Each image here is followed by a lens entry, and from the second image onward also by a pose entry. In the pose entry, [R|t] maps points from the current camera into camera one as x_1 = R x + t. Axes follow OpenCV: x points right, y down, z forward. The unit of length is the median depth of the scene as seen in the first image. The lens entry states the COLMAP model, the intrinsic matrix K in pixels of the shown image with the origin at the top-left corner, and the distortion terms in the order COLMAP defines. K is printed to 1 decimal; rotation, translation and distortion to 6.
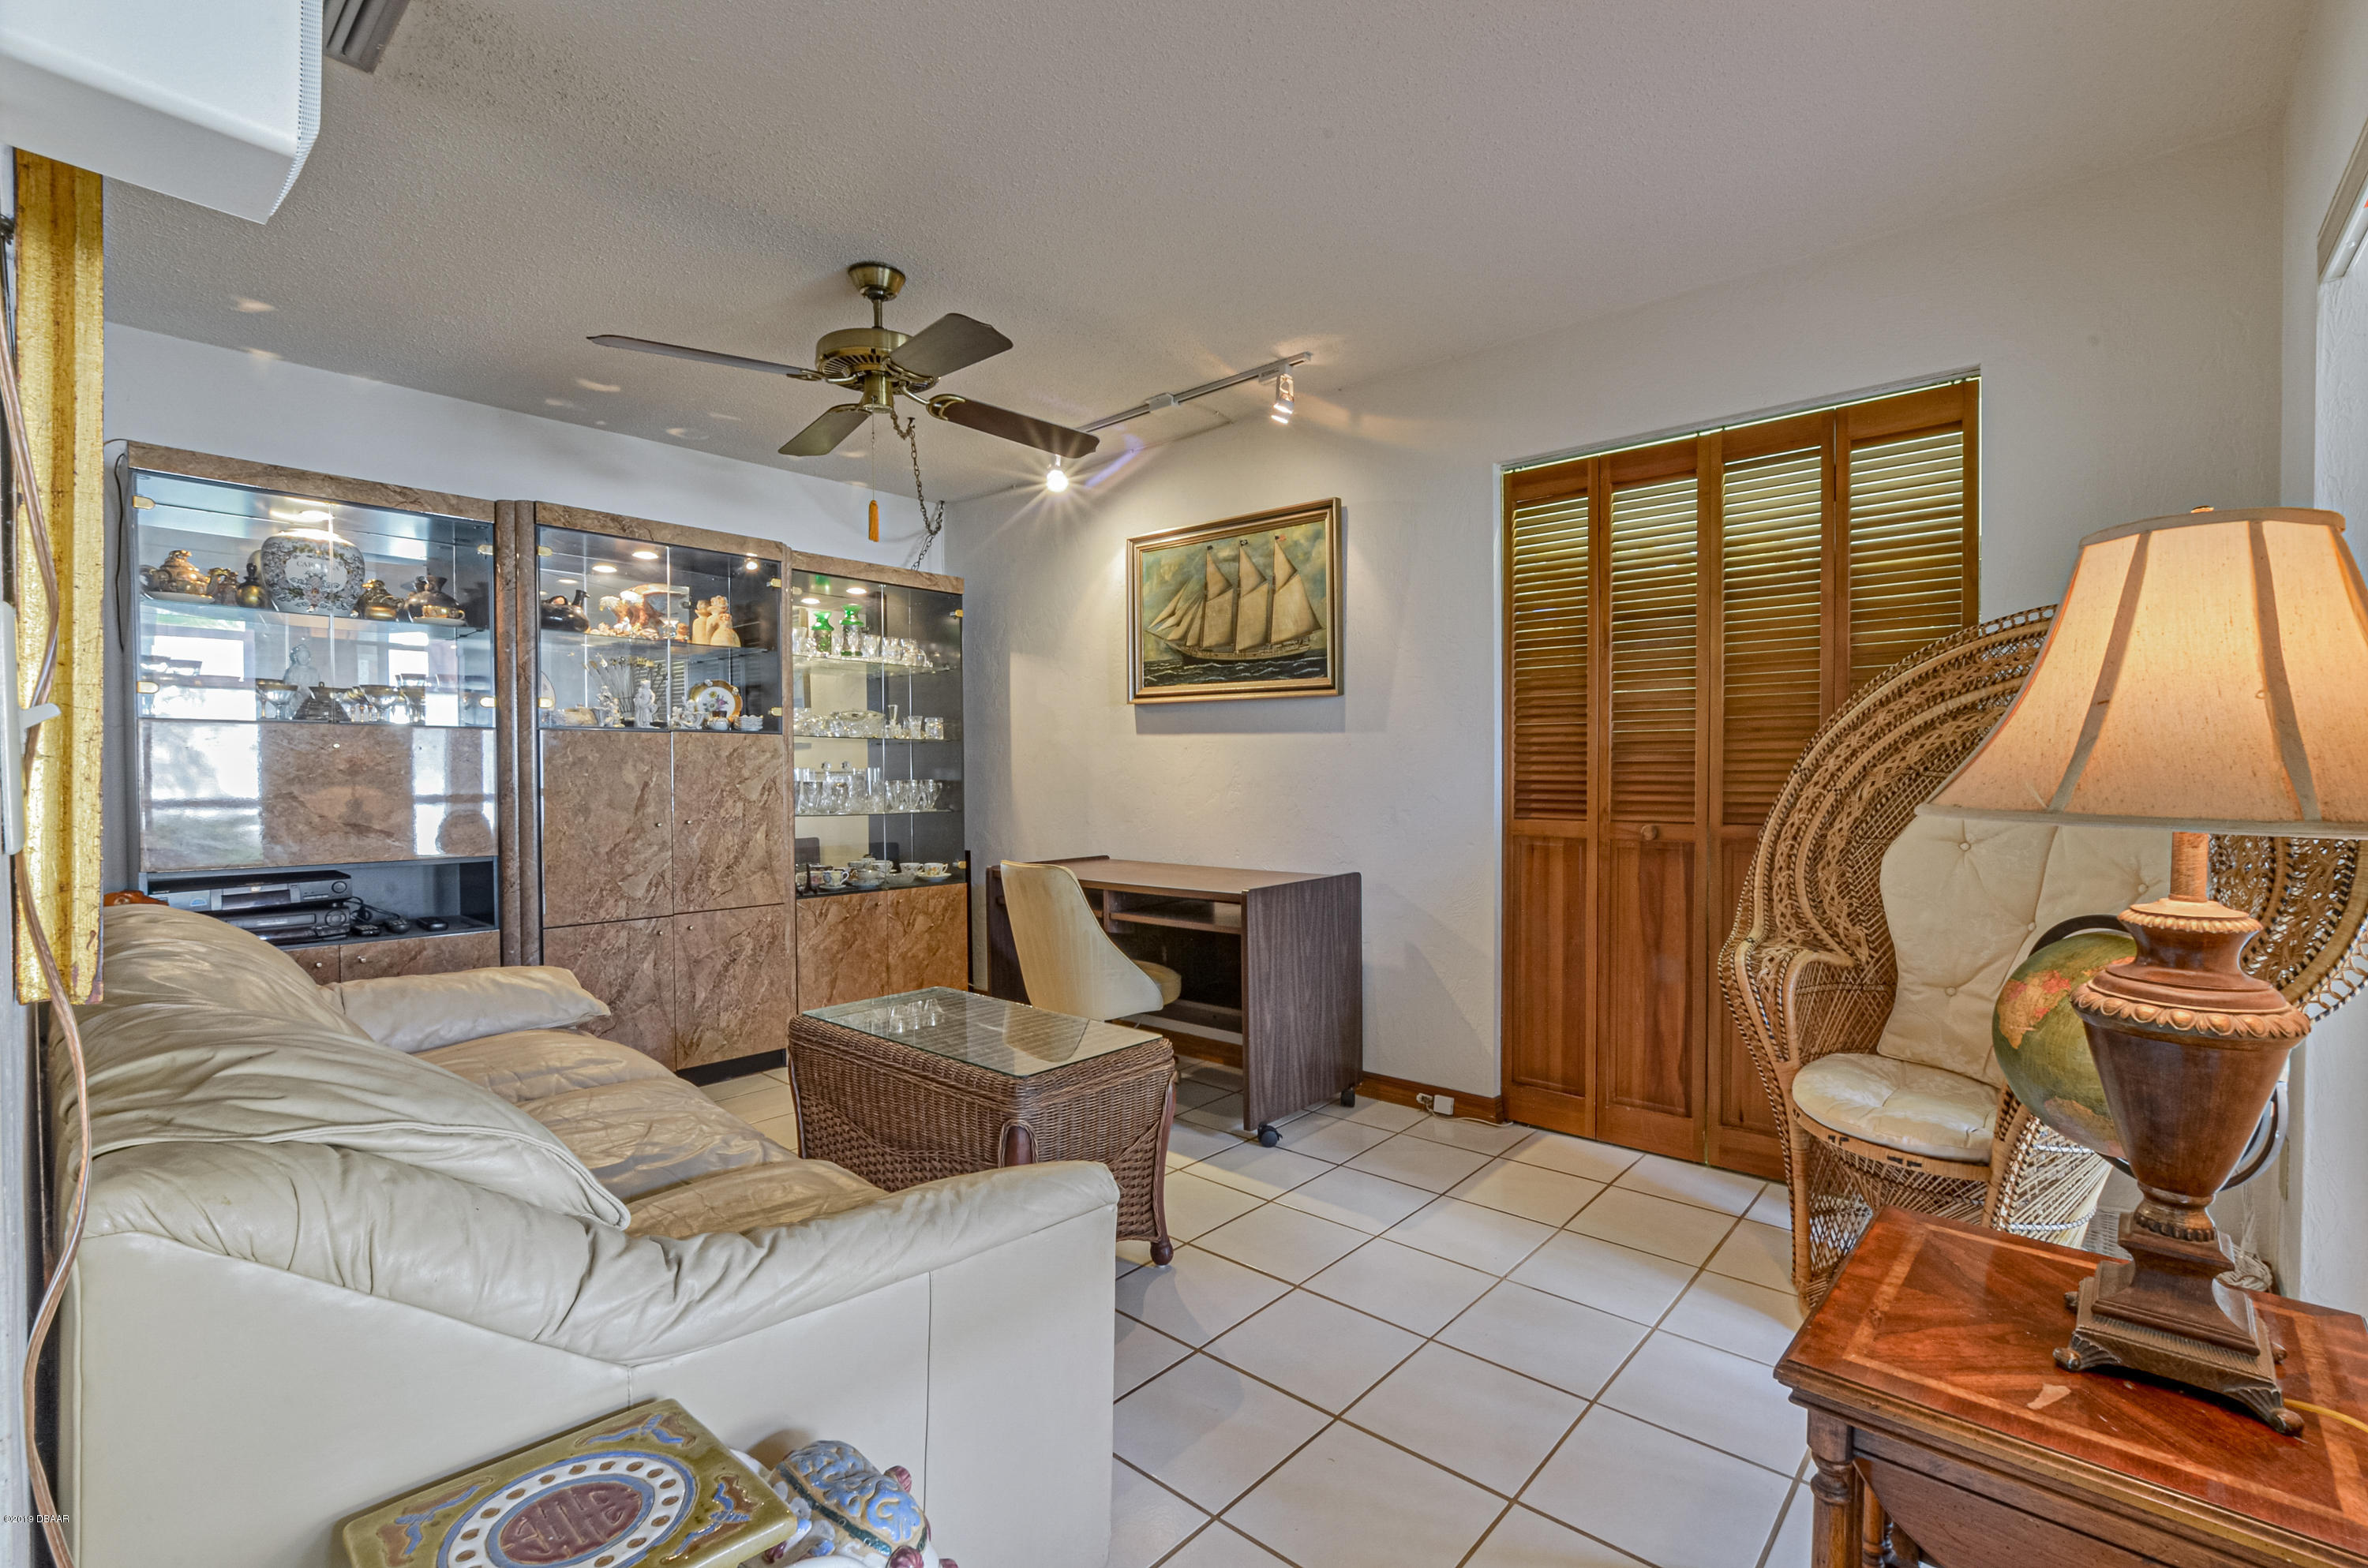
lens RADIAL K [[1037.9, 0, 1222.3], [0, 1037.9, 781.0], [0, 0, 1]] dist [-0.002337, 0.000557]
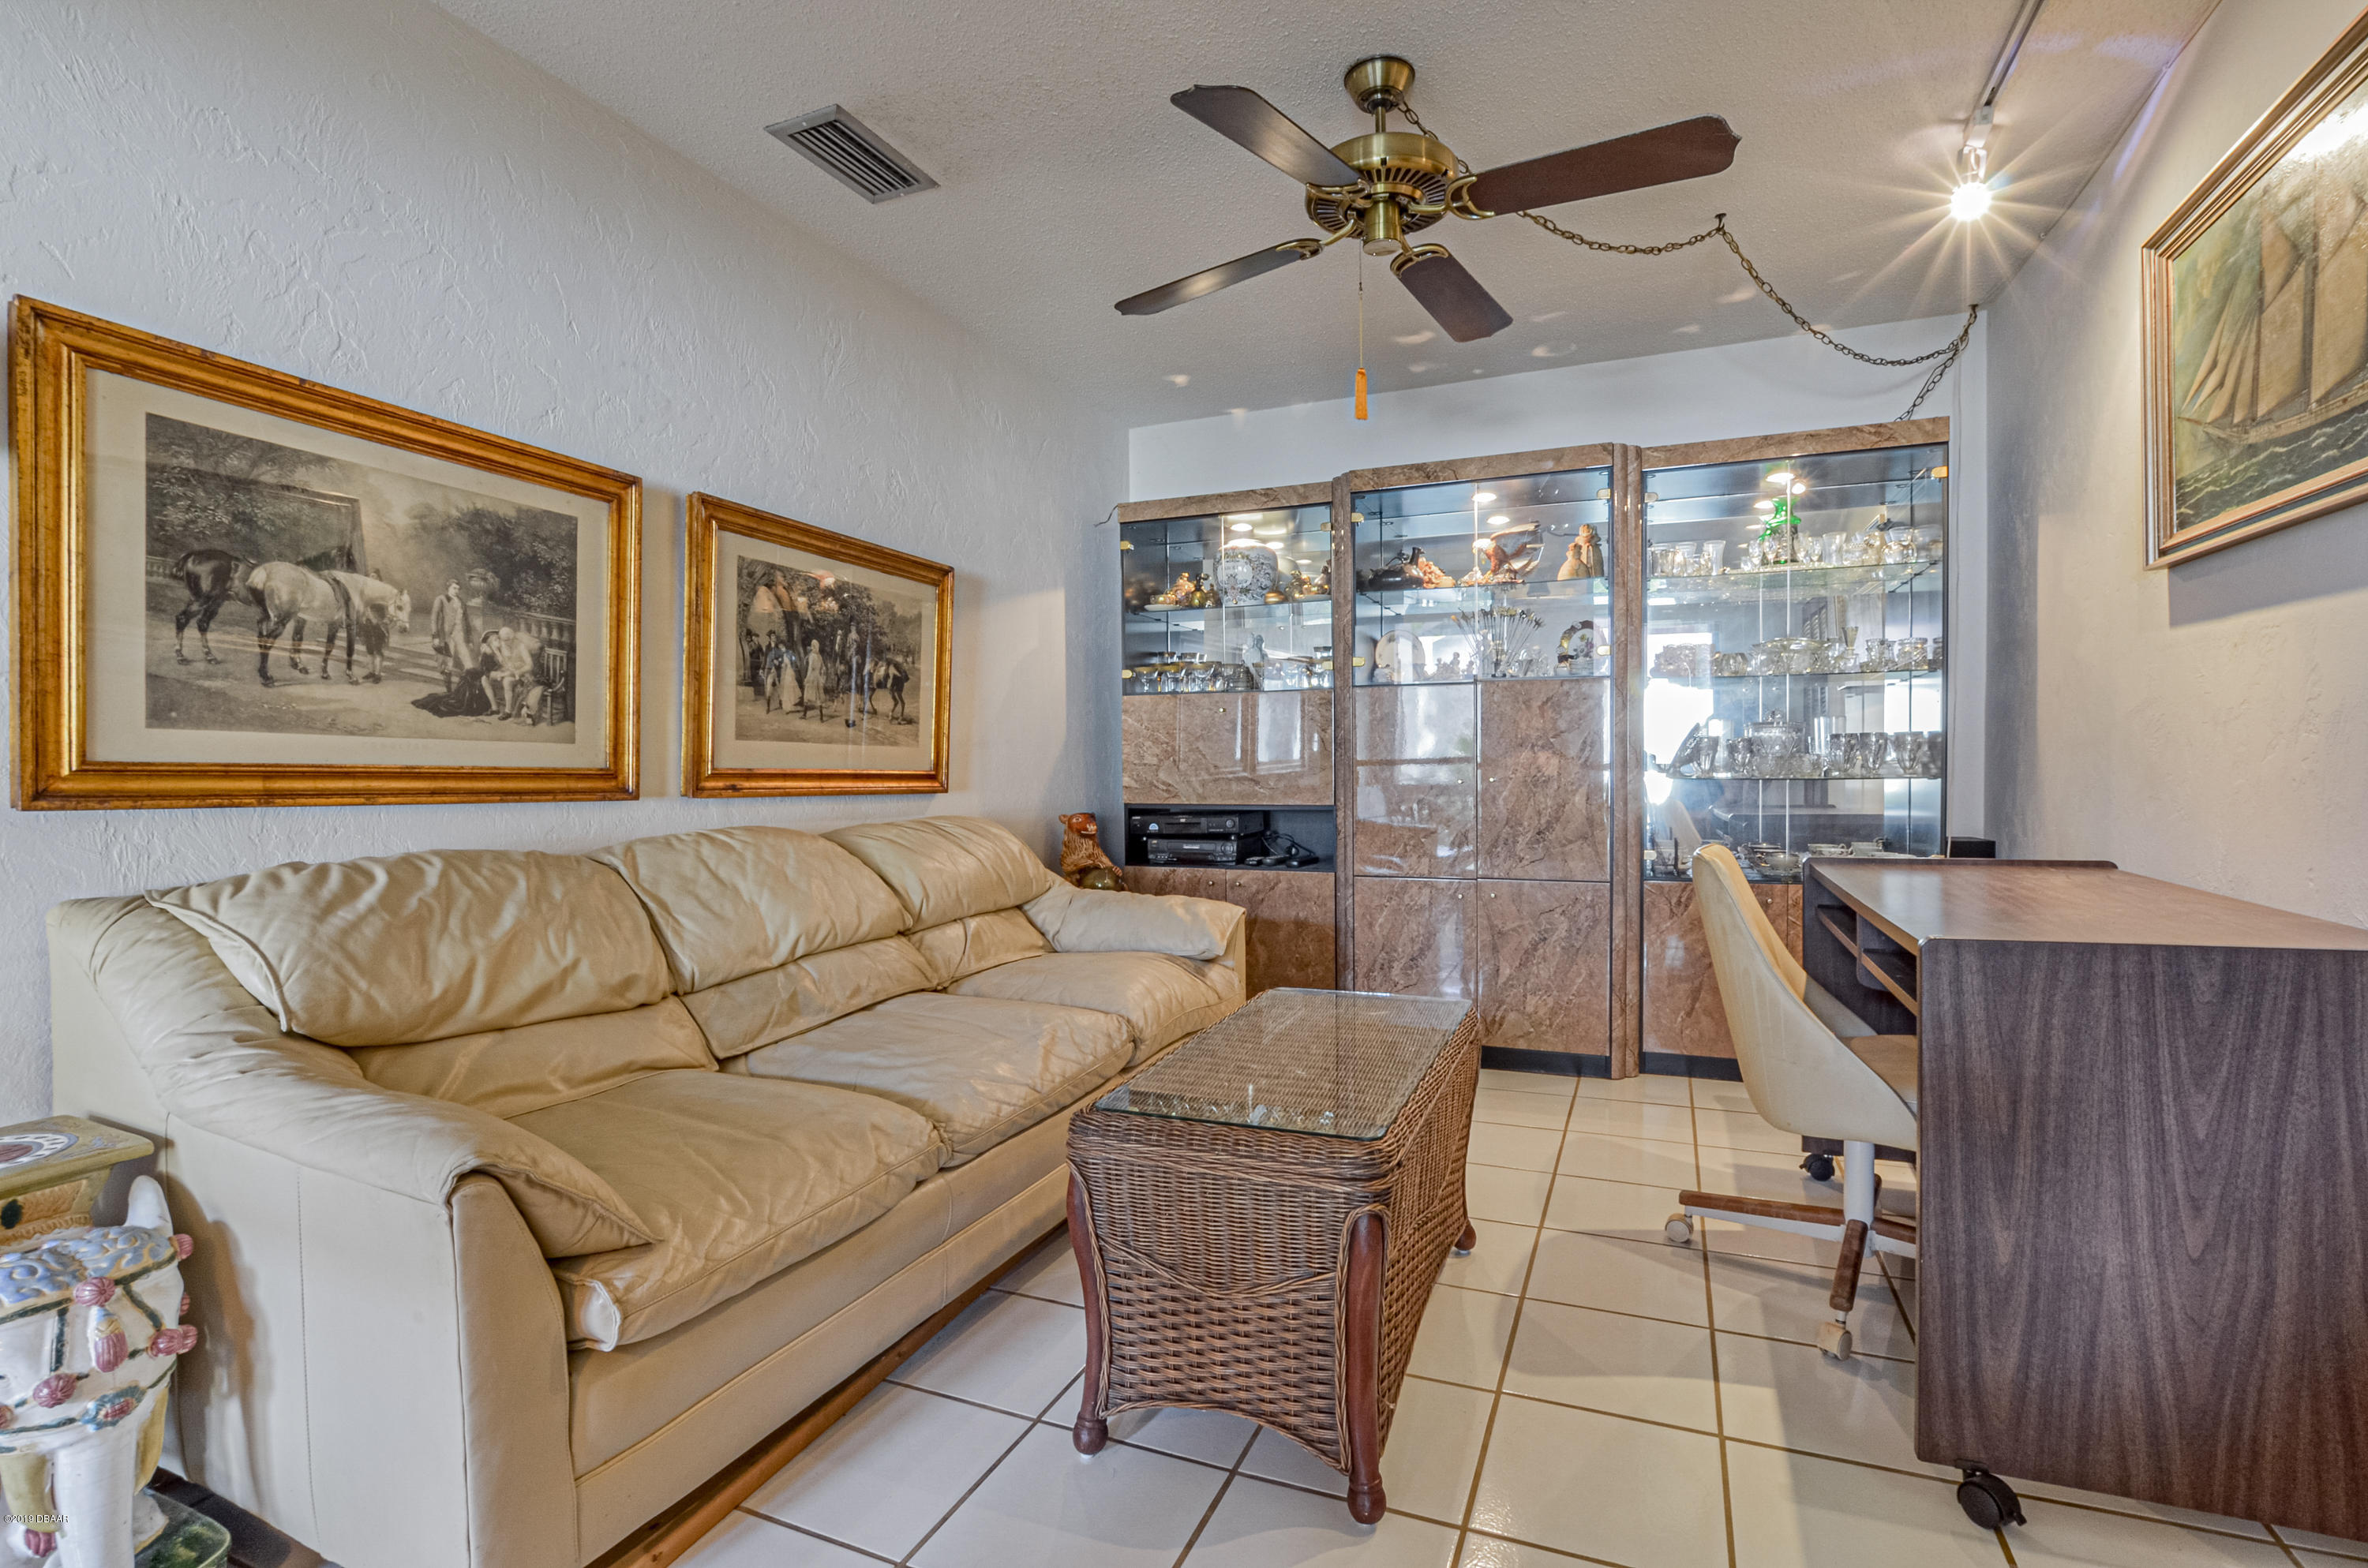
lens RADIAL K [[1090.1, 0, 1258.4], [0, 1090.1, 788.9], [0, 0, 1]] dist [-0.002158, -0.000128]
pose [[0.336815, 0.022270, -0.941307, 0.315214], [0.003295, 0.999686, 0.024830, 0.022272], [0.941565, -0.011465, 0.336636, 0.469578]]
